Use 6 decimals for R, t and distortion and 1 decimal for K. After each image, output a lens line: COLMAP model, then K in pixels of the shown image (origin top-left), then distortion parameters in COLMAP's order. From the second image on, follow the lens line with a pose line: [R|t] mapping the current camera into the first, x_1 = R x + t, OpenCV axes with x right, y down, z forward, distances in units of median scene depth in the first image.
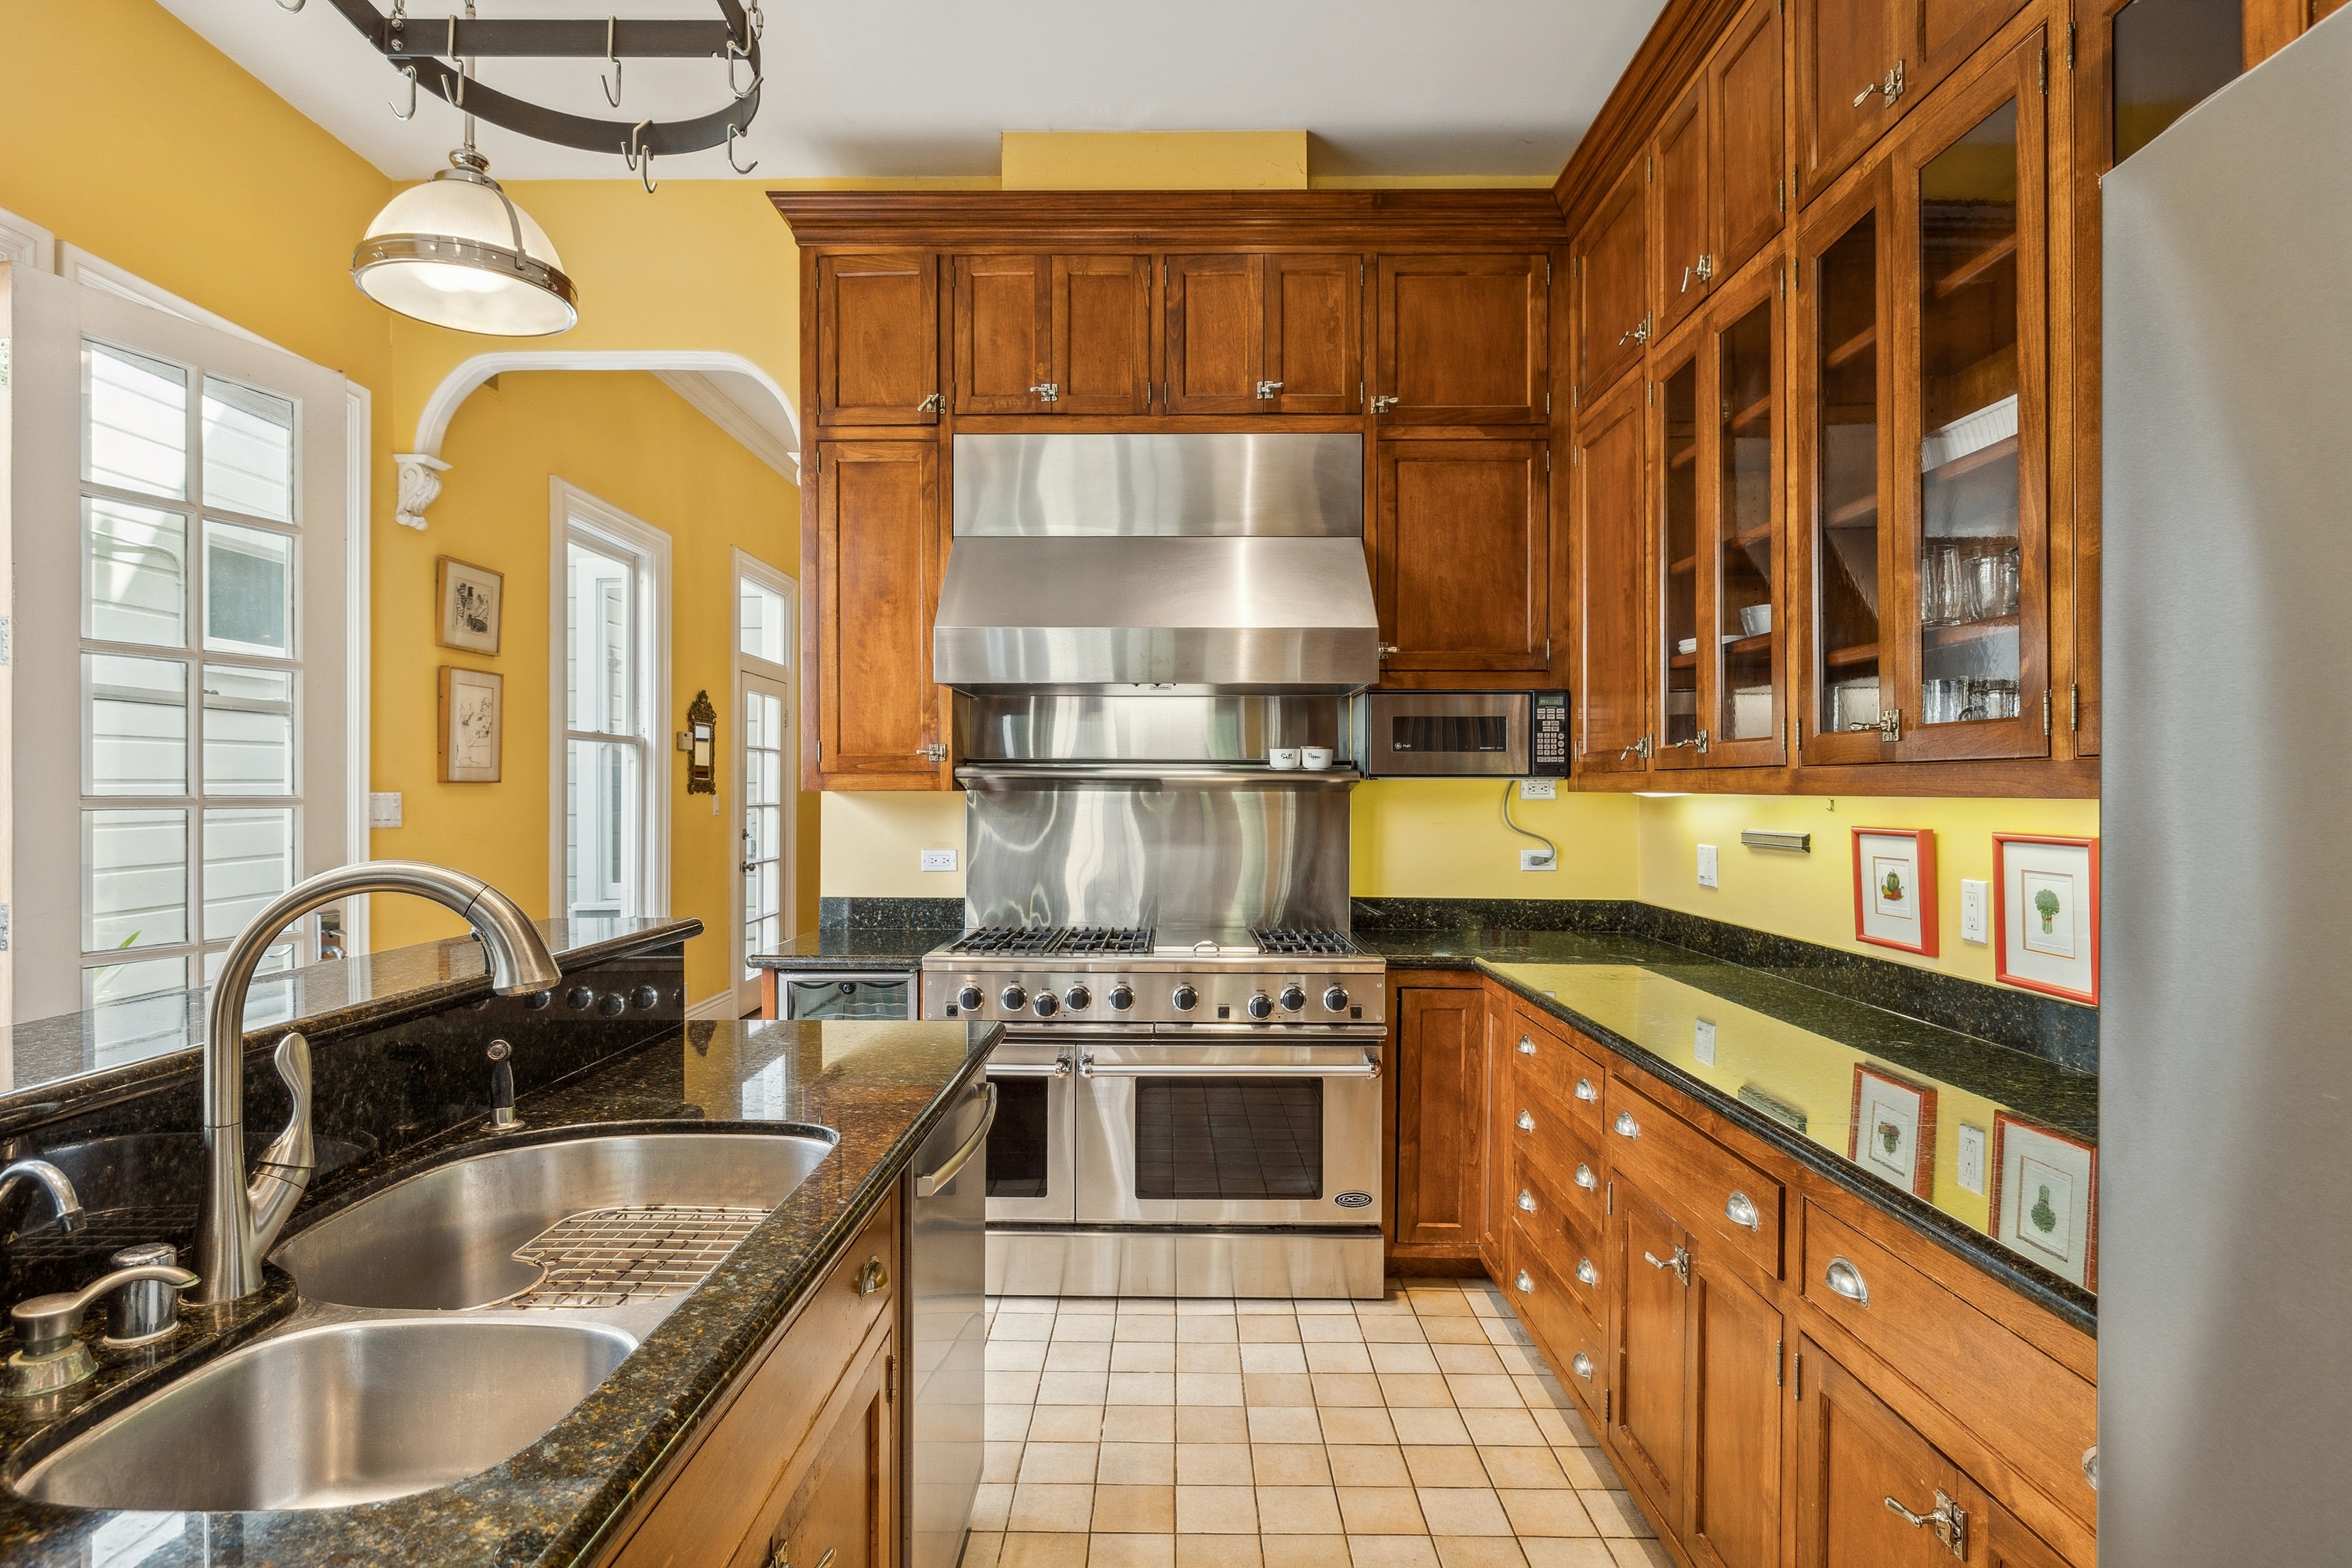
lens RADIAL K [[1183.3, 0, 1178.4], [0, 1183.3, 789.9], [0, 0, 1]] dist [-0.008918, 0.002197]
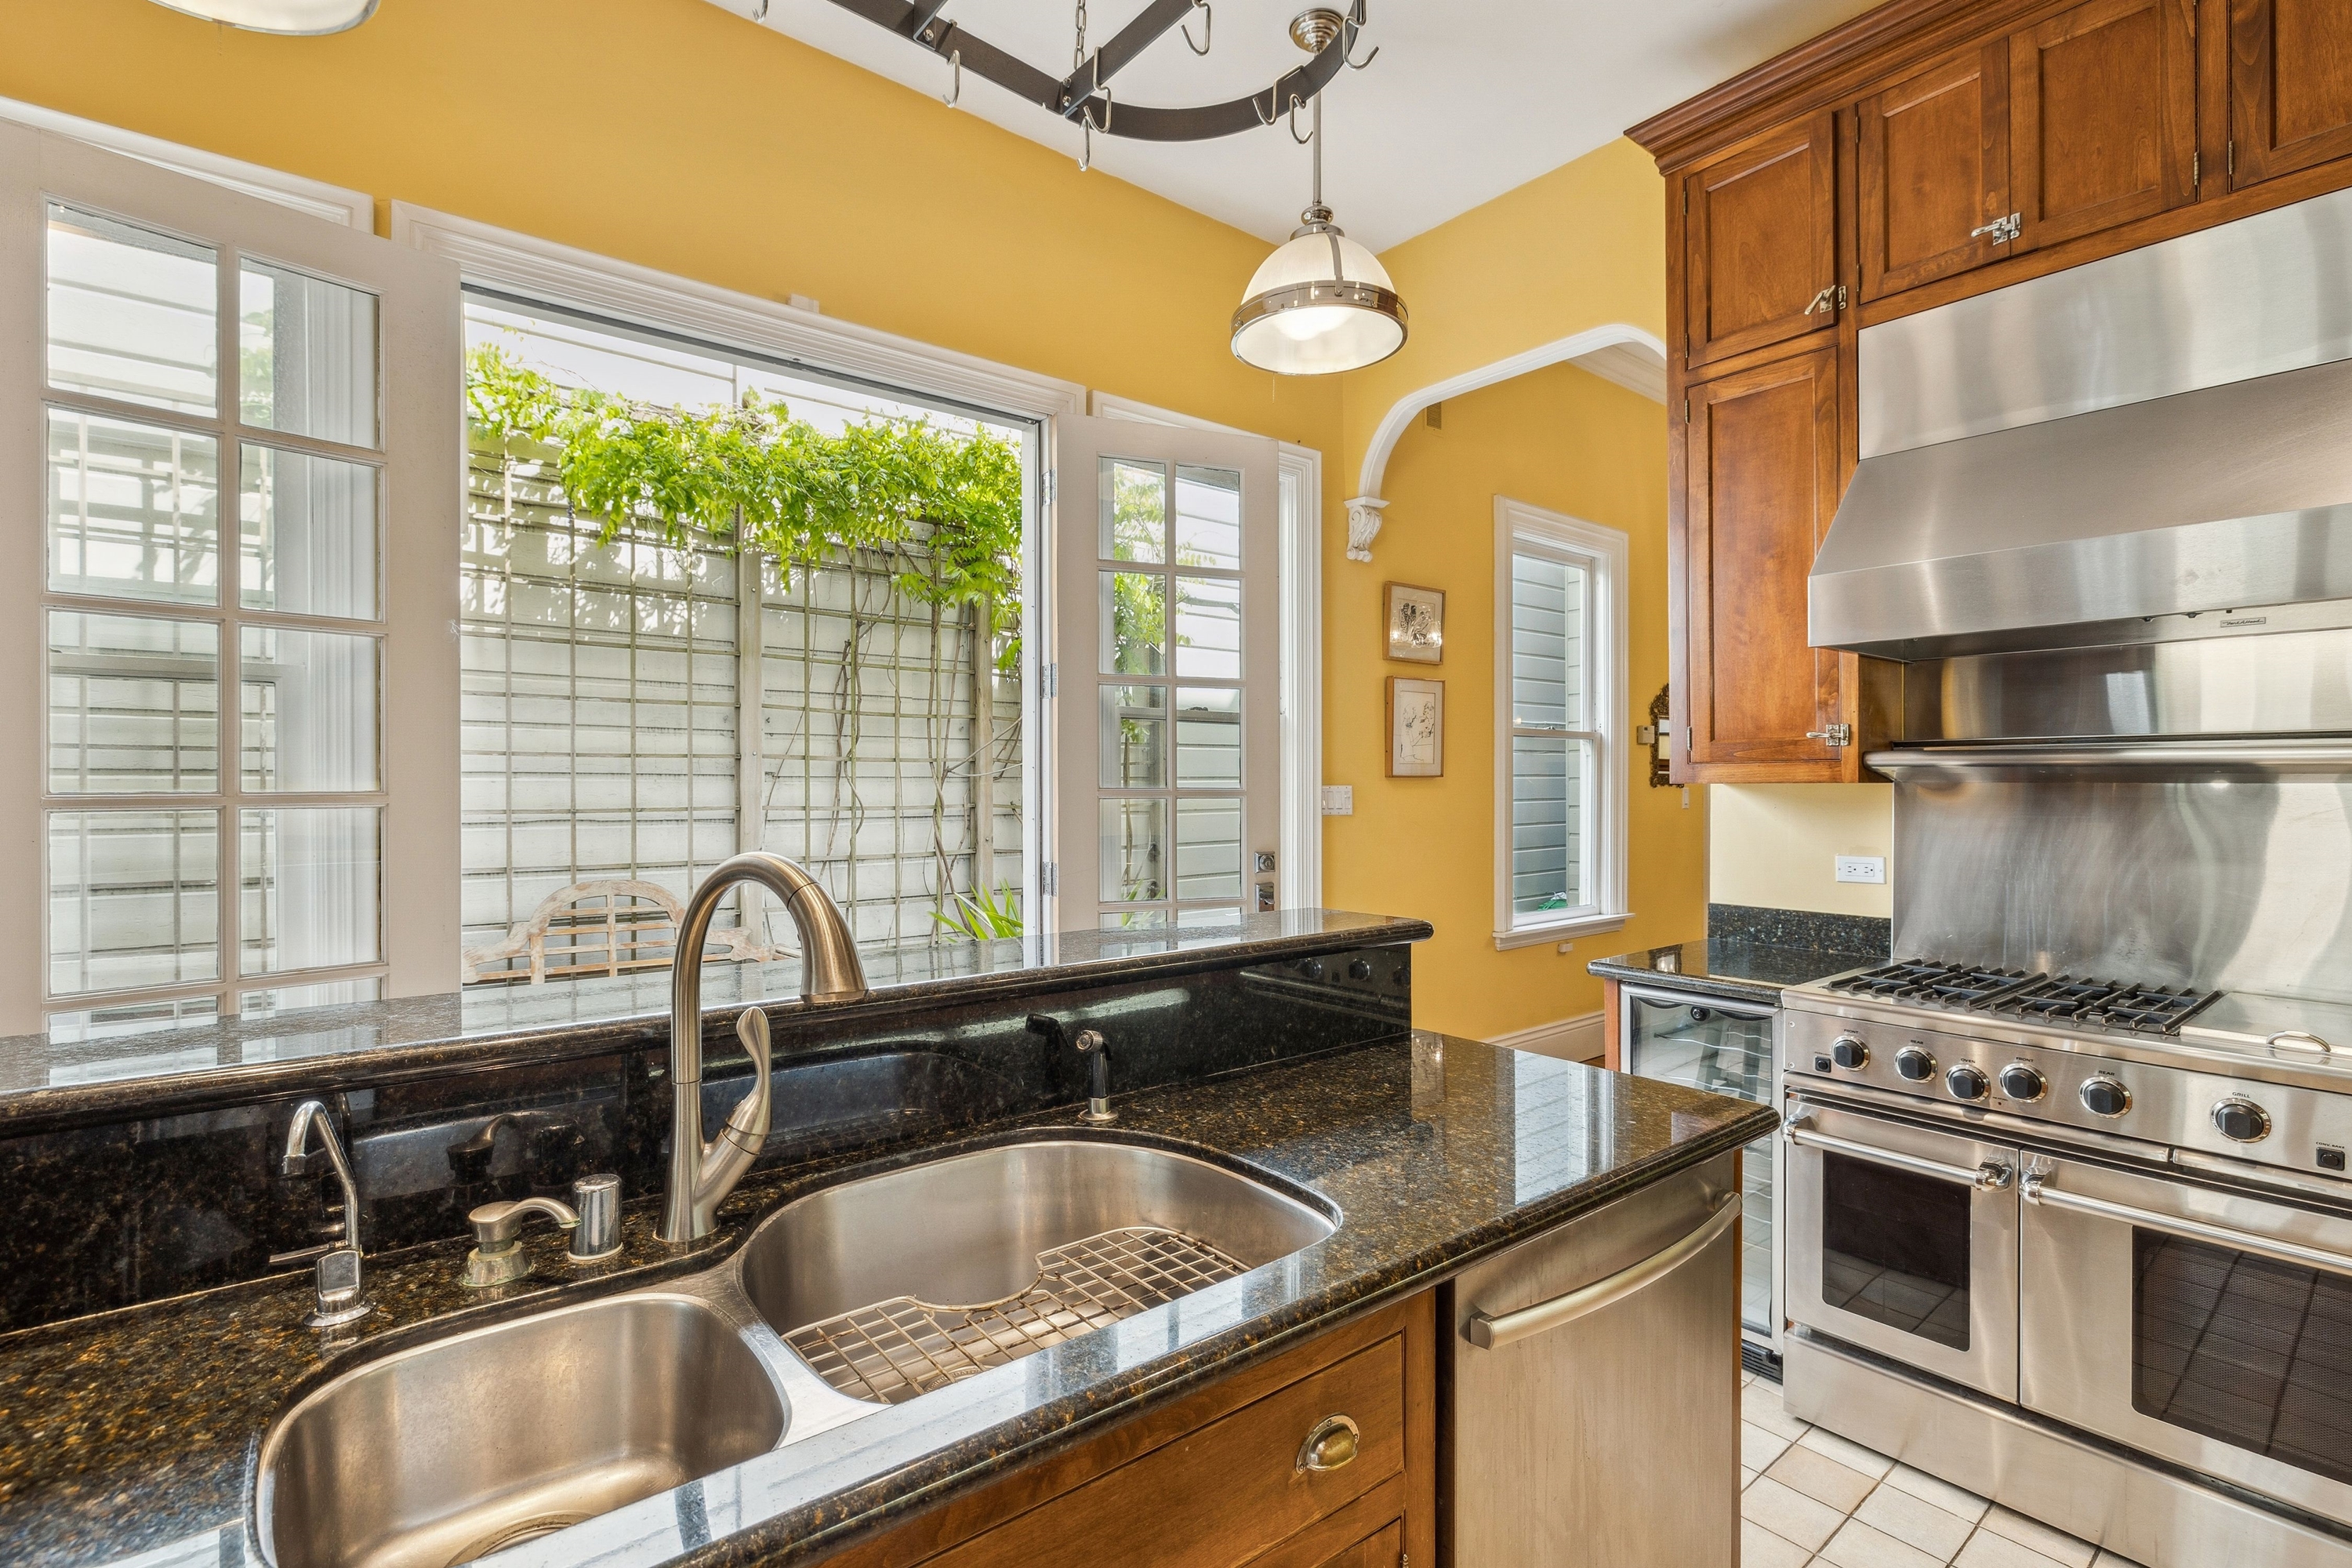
lens RADIAL K [[1082.1, 0, 1176.7], [0, 1082.1, 788.3], [0, 0, 1]] dist [-0.006472, 0.001382]
pose [[0.634979, 0.000317, -0.772529, 0.076372], [0.003165, 0.999990, 0.003012, 0.000750], [0.772523, -0.004358, 0.634972, 0.191507]]
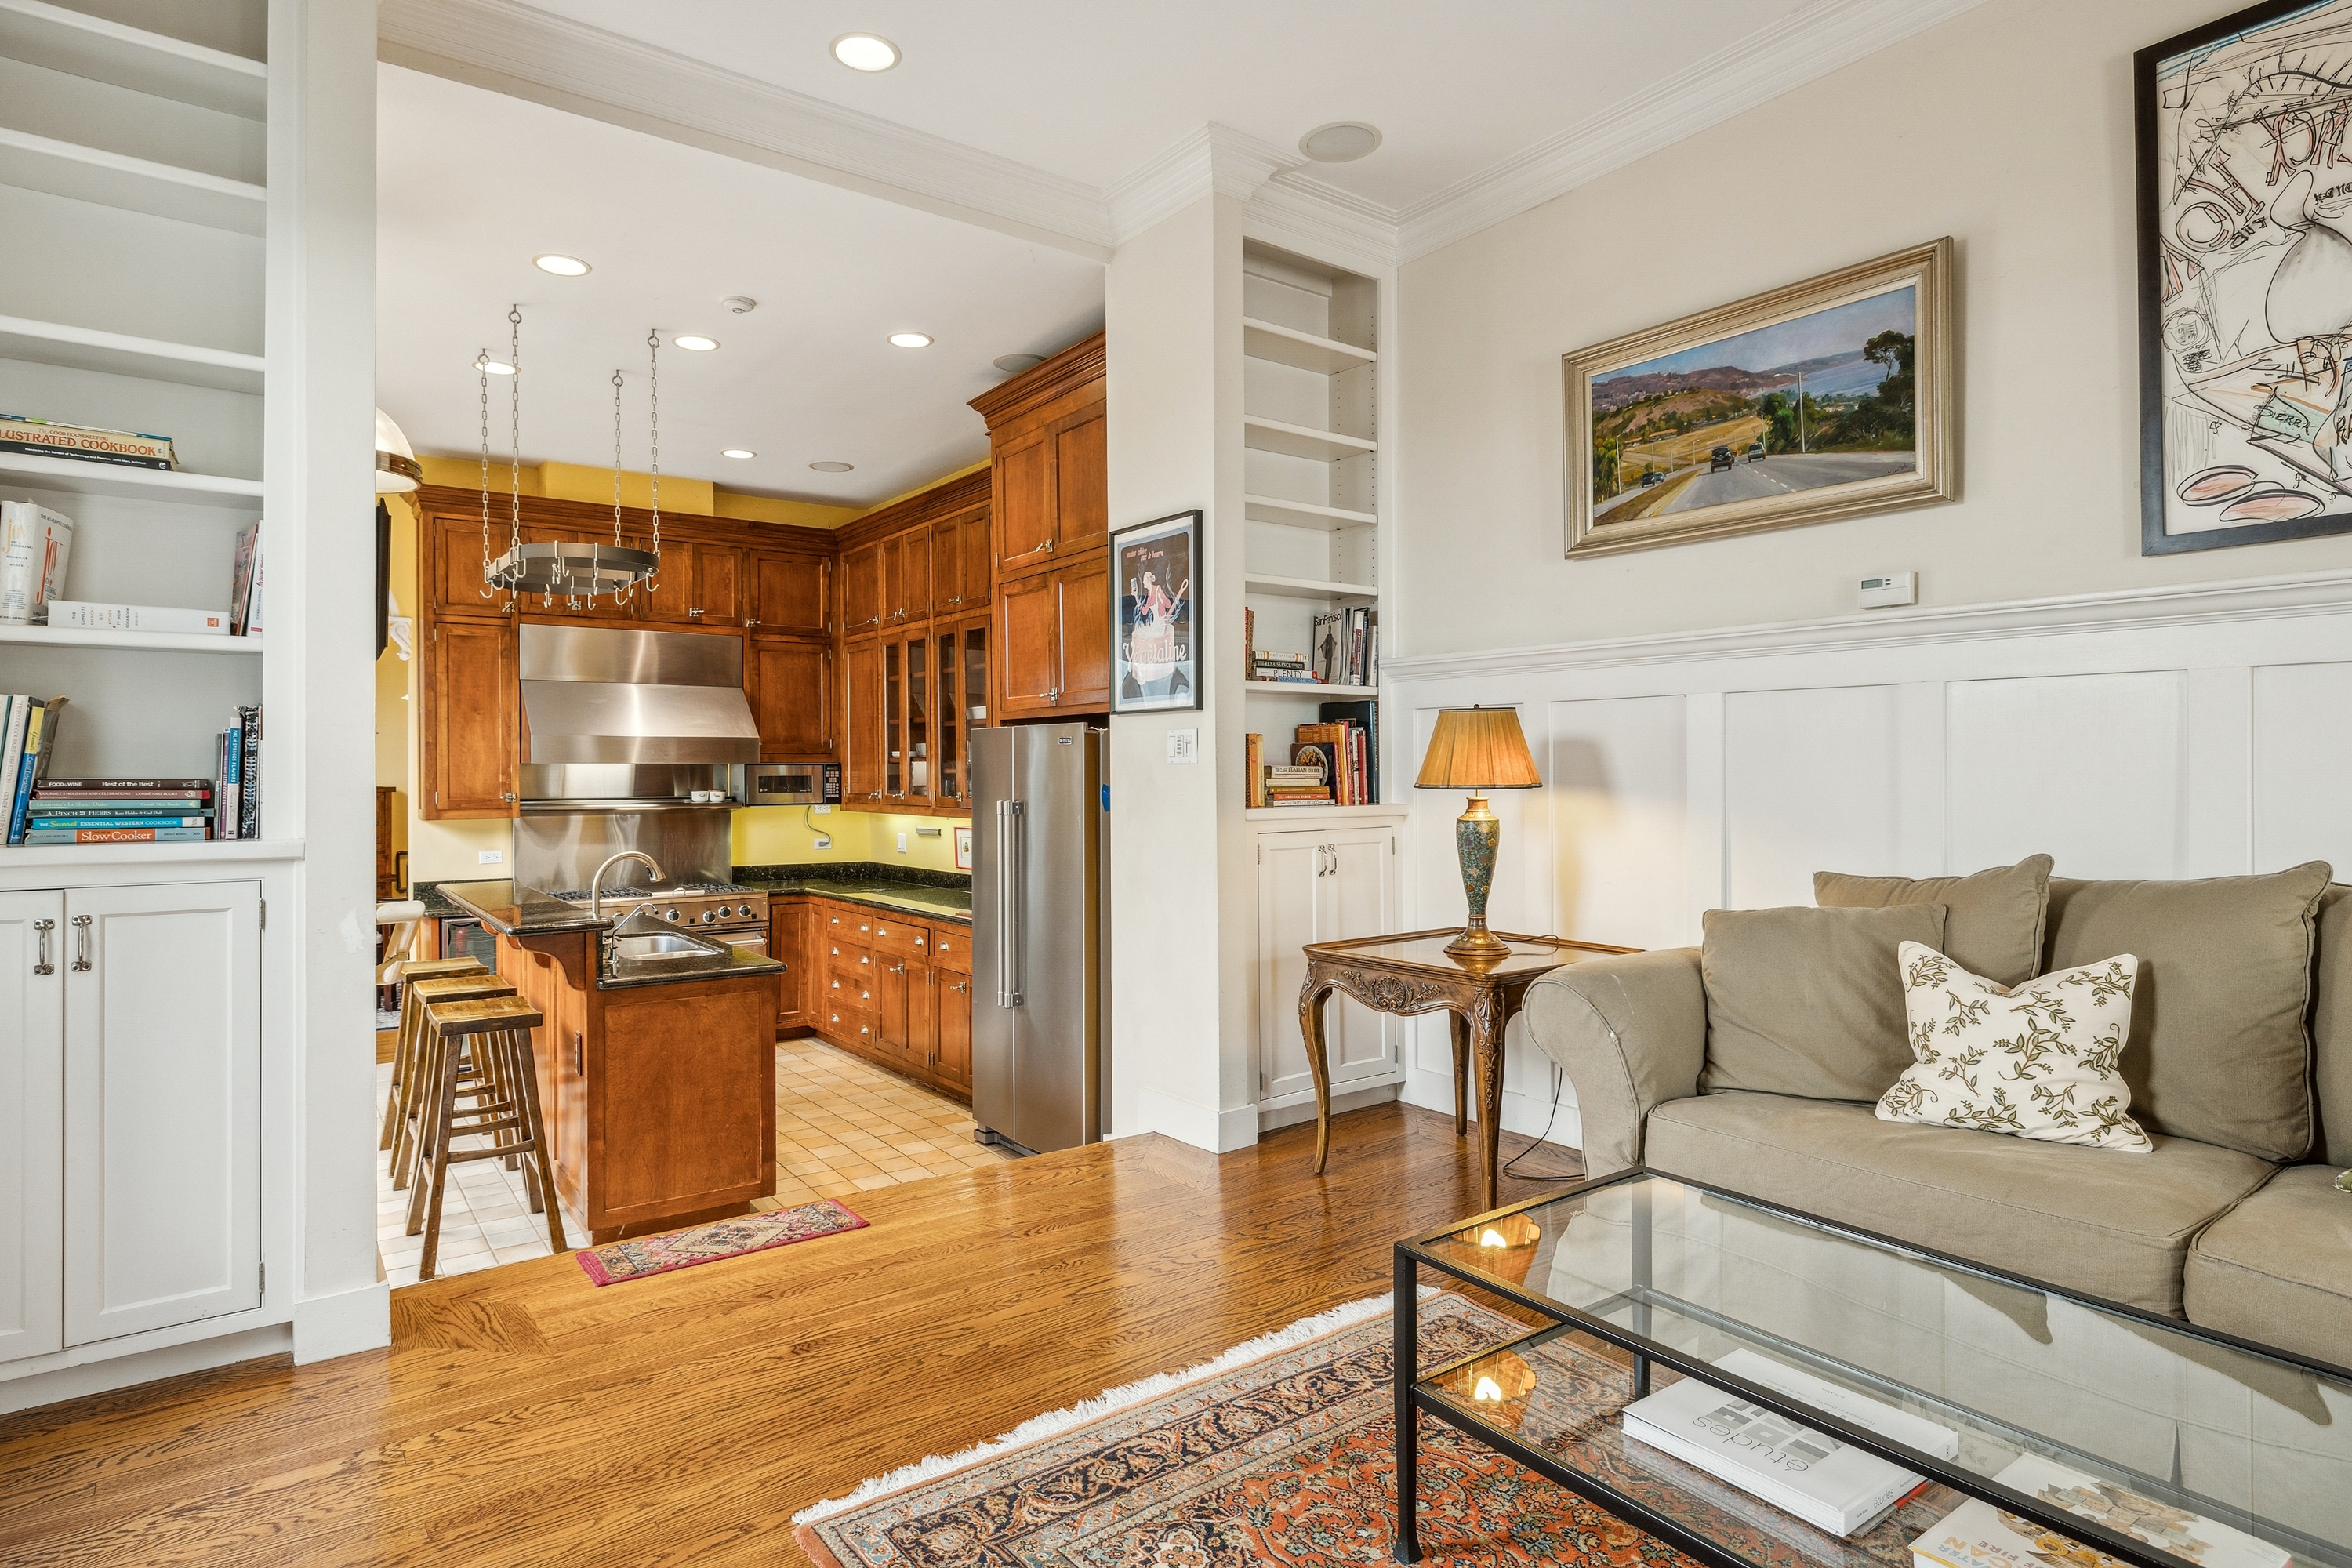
lens RADIAL K [[1279.8, 0, 1167.9], [0, 1279.8, 775.4], [0, 0, 1]] dist [-0.003998, 0.000381]
pose [[0.799514, -0.006331, 0.600615, -0.578447], [0.006099, 0.999978, 0.002422, -0.064101], [-0.600617, 0.001726, 0.799535, -1.188207]]
